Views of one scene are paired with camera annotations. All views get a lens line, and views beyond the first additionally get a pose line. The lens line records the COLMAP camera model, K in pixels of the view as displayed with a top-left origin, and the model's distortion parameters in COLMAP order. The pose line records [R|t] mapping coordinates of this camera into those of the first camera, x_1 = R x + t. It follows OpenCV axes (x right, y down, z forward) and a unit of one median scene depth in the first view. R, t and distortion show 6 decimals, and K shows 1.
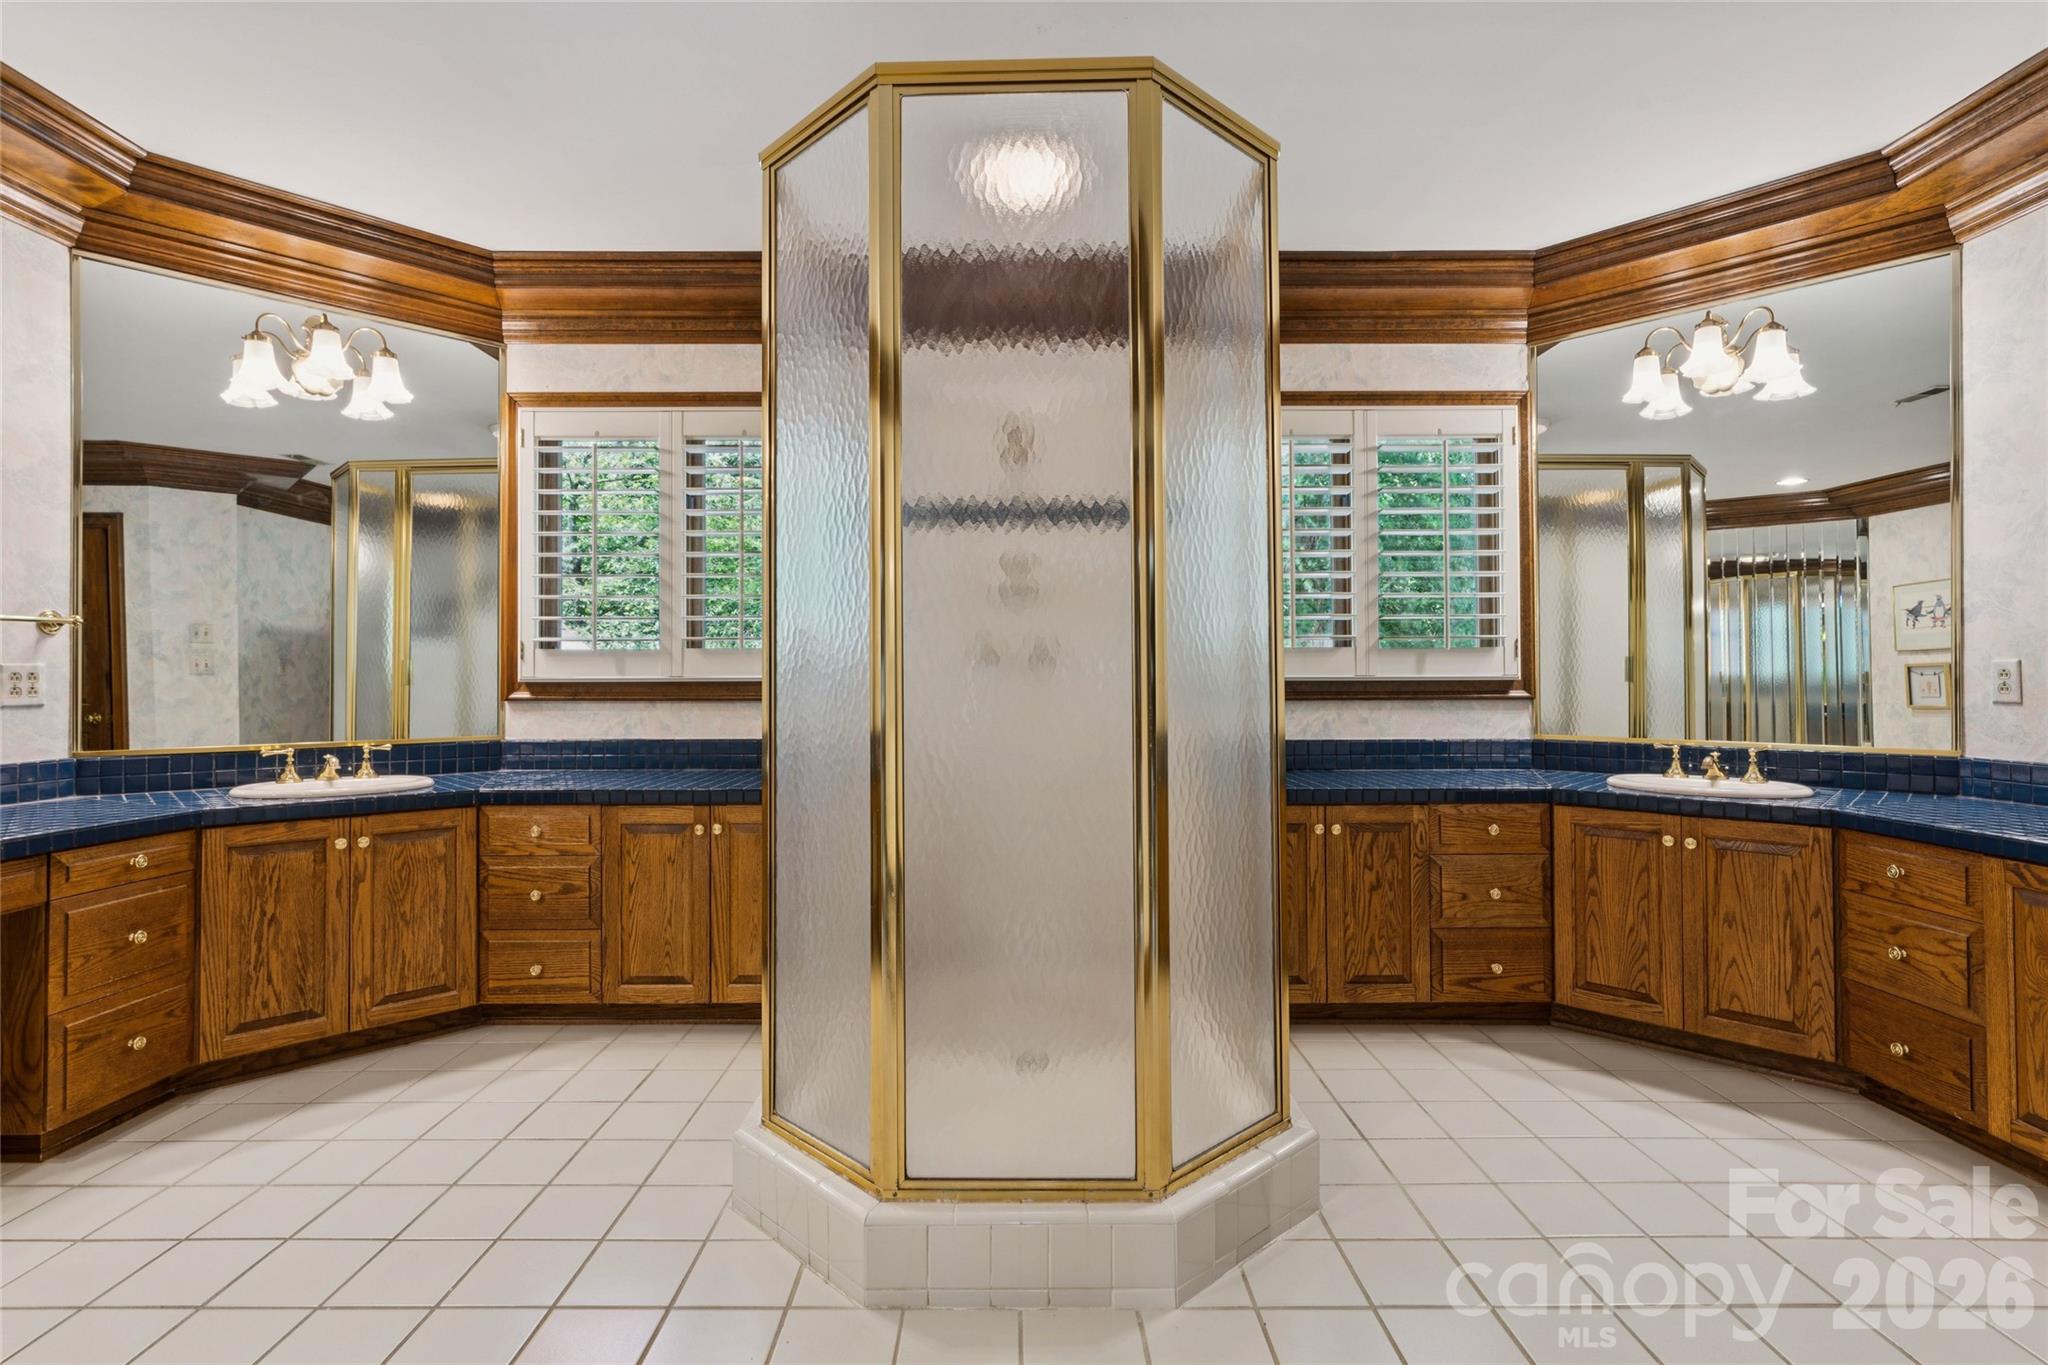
lens RADIAL K [[958.4, 0, 1019.5], [0, 958.4, 674.2], [0, 0, 1]] dist [-0.001167, -0.000682]
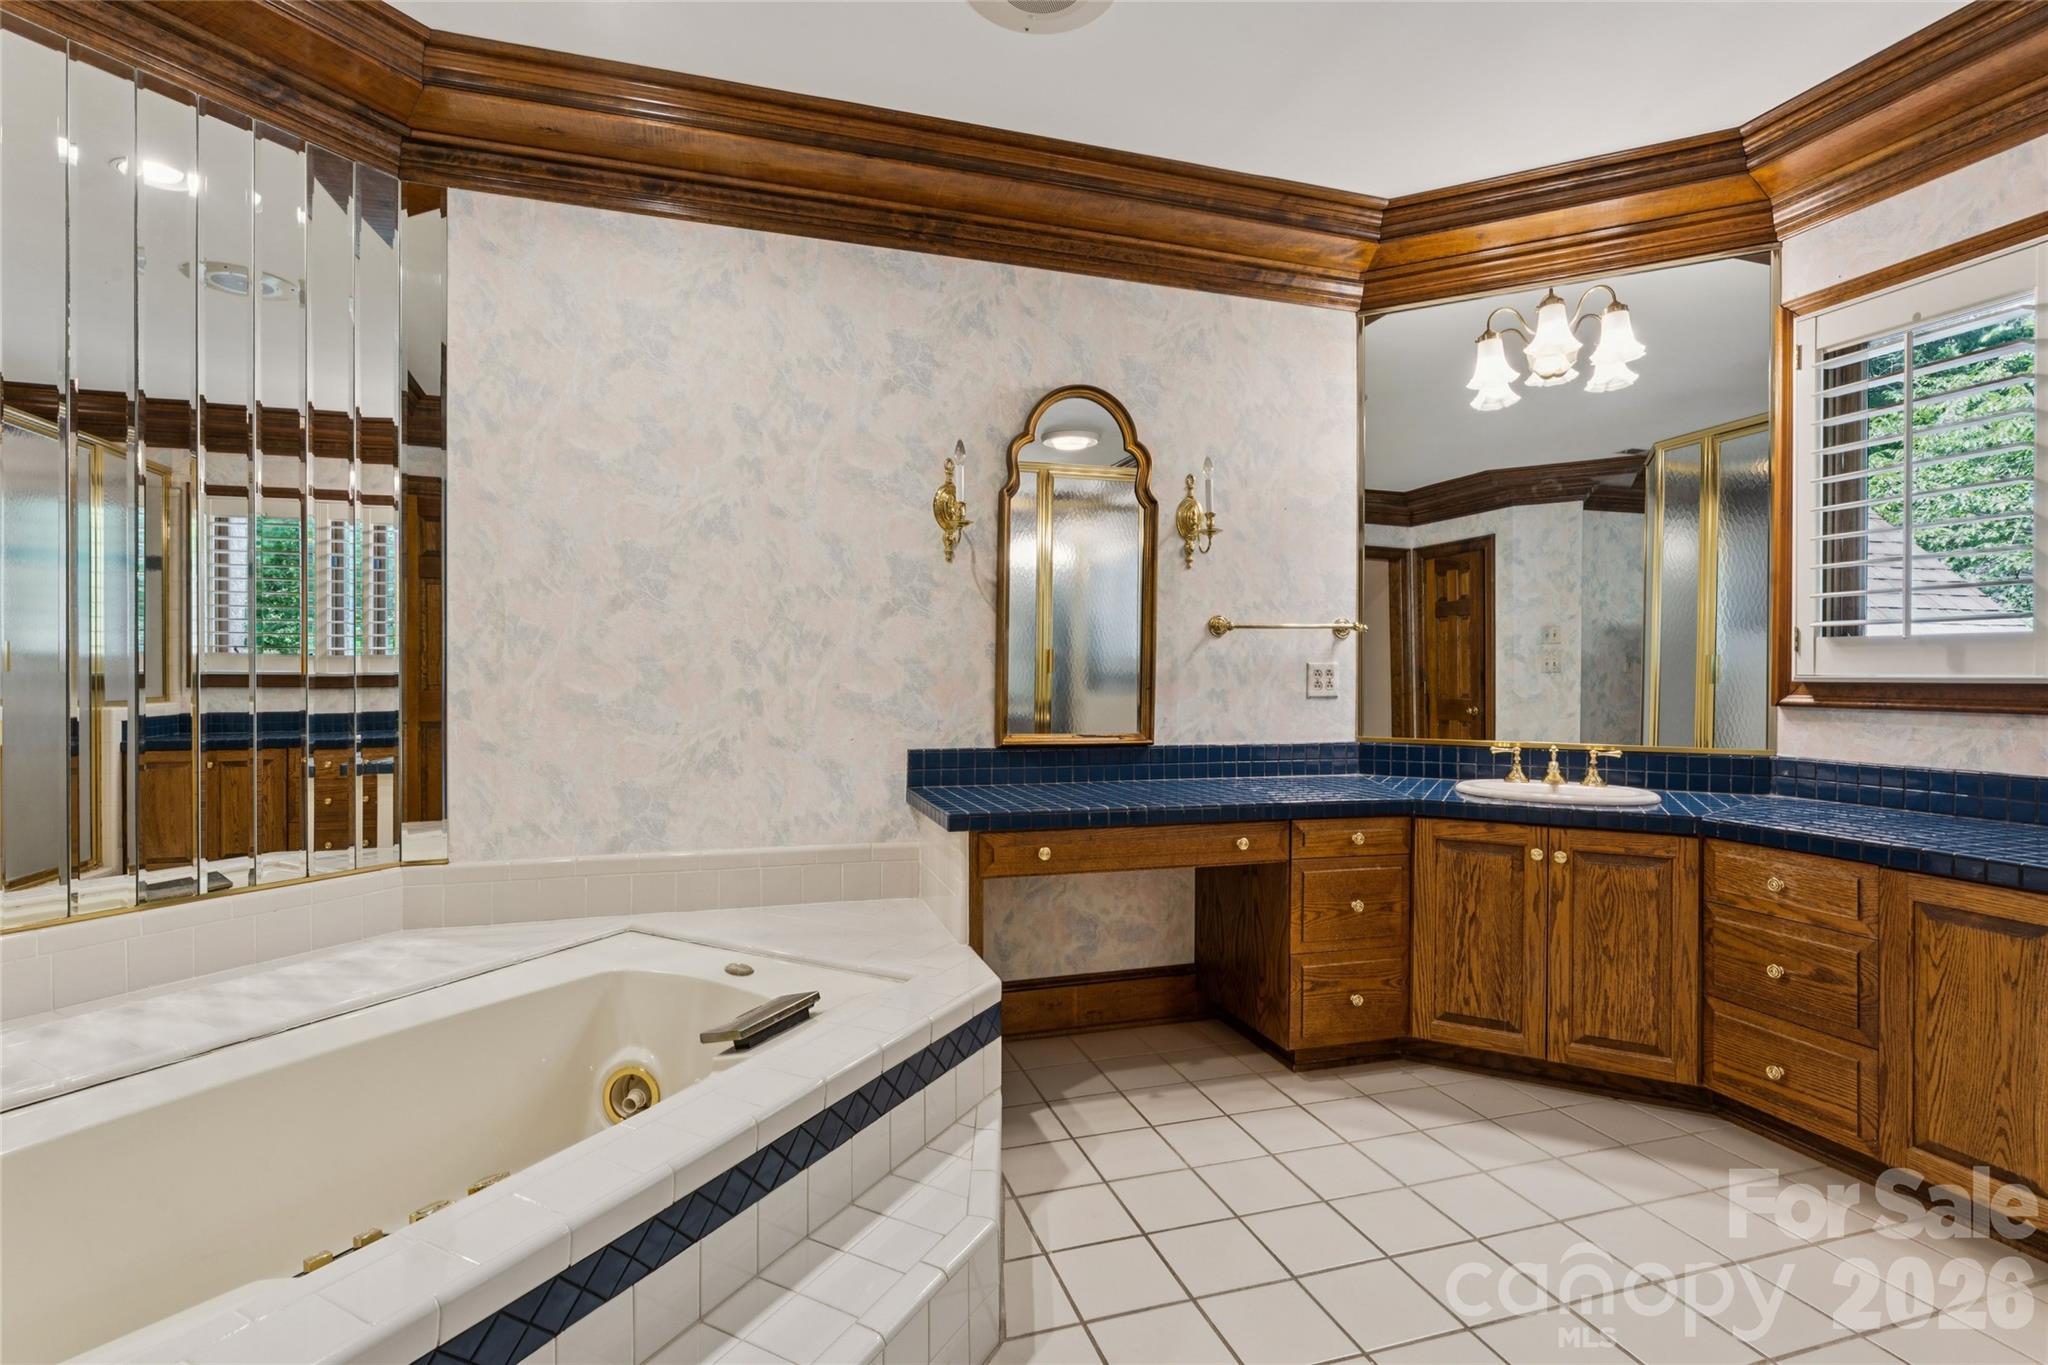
lens RADIAL K [[961.2, 0, 1025.5], [0, 961.2, 681.0], [0, 0, 1]] dist [-0.002446, -0.000231]
pose [[0.293400, 0.009092, -0.955947, 0.029518], [-0.000792, 0.999957, 0.009268, 0.001192], [0.955990, -0.001962, 0.293394, 0.236386]]
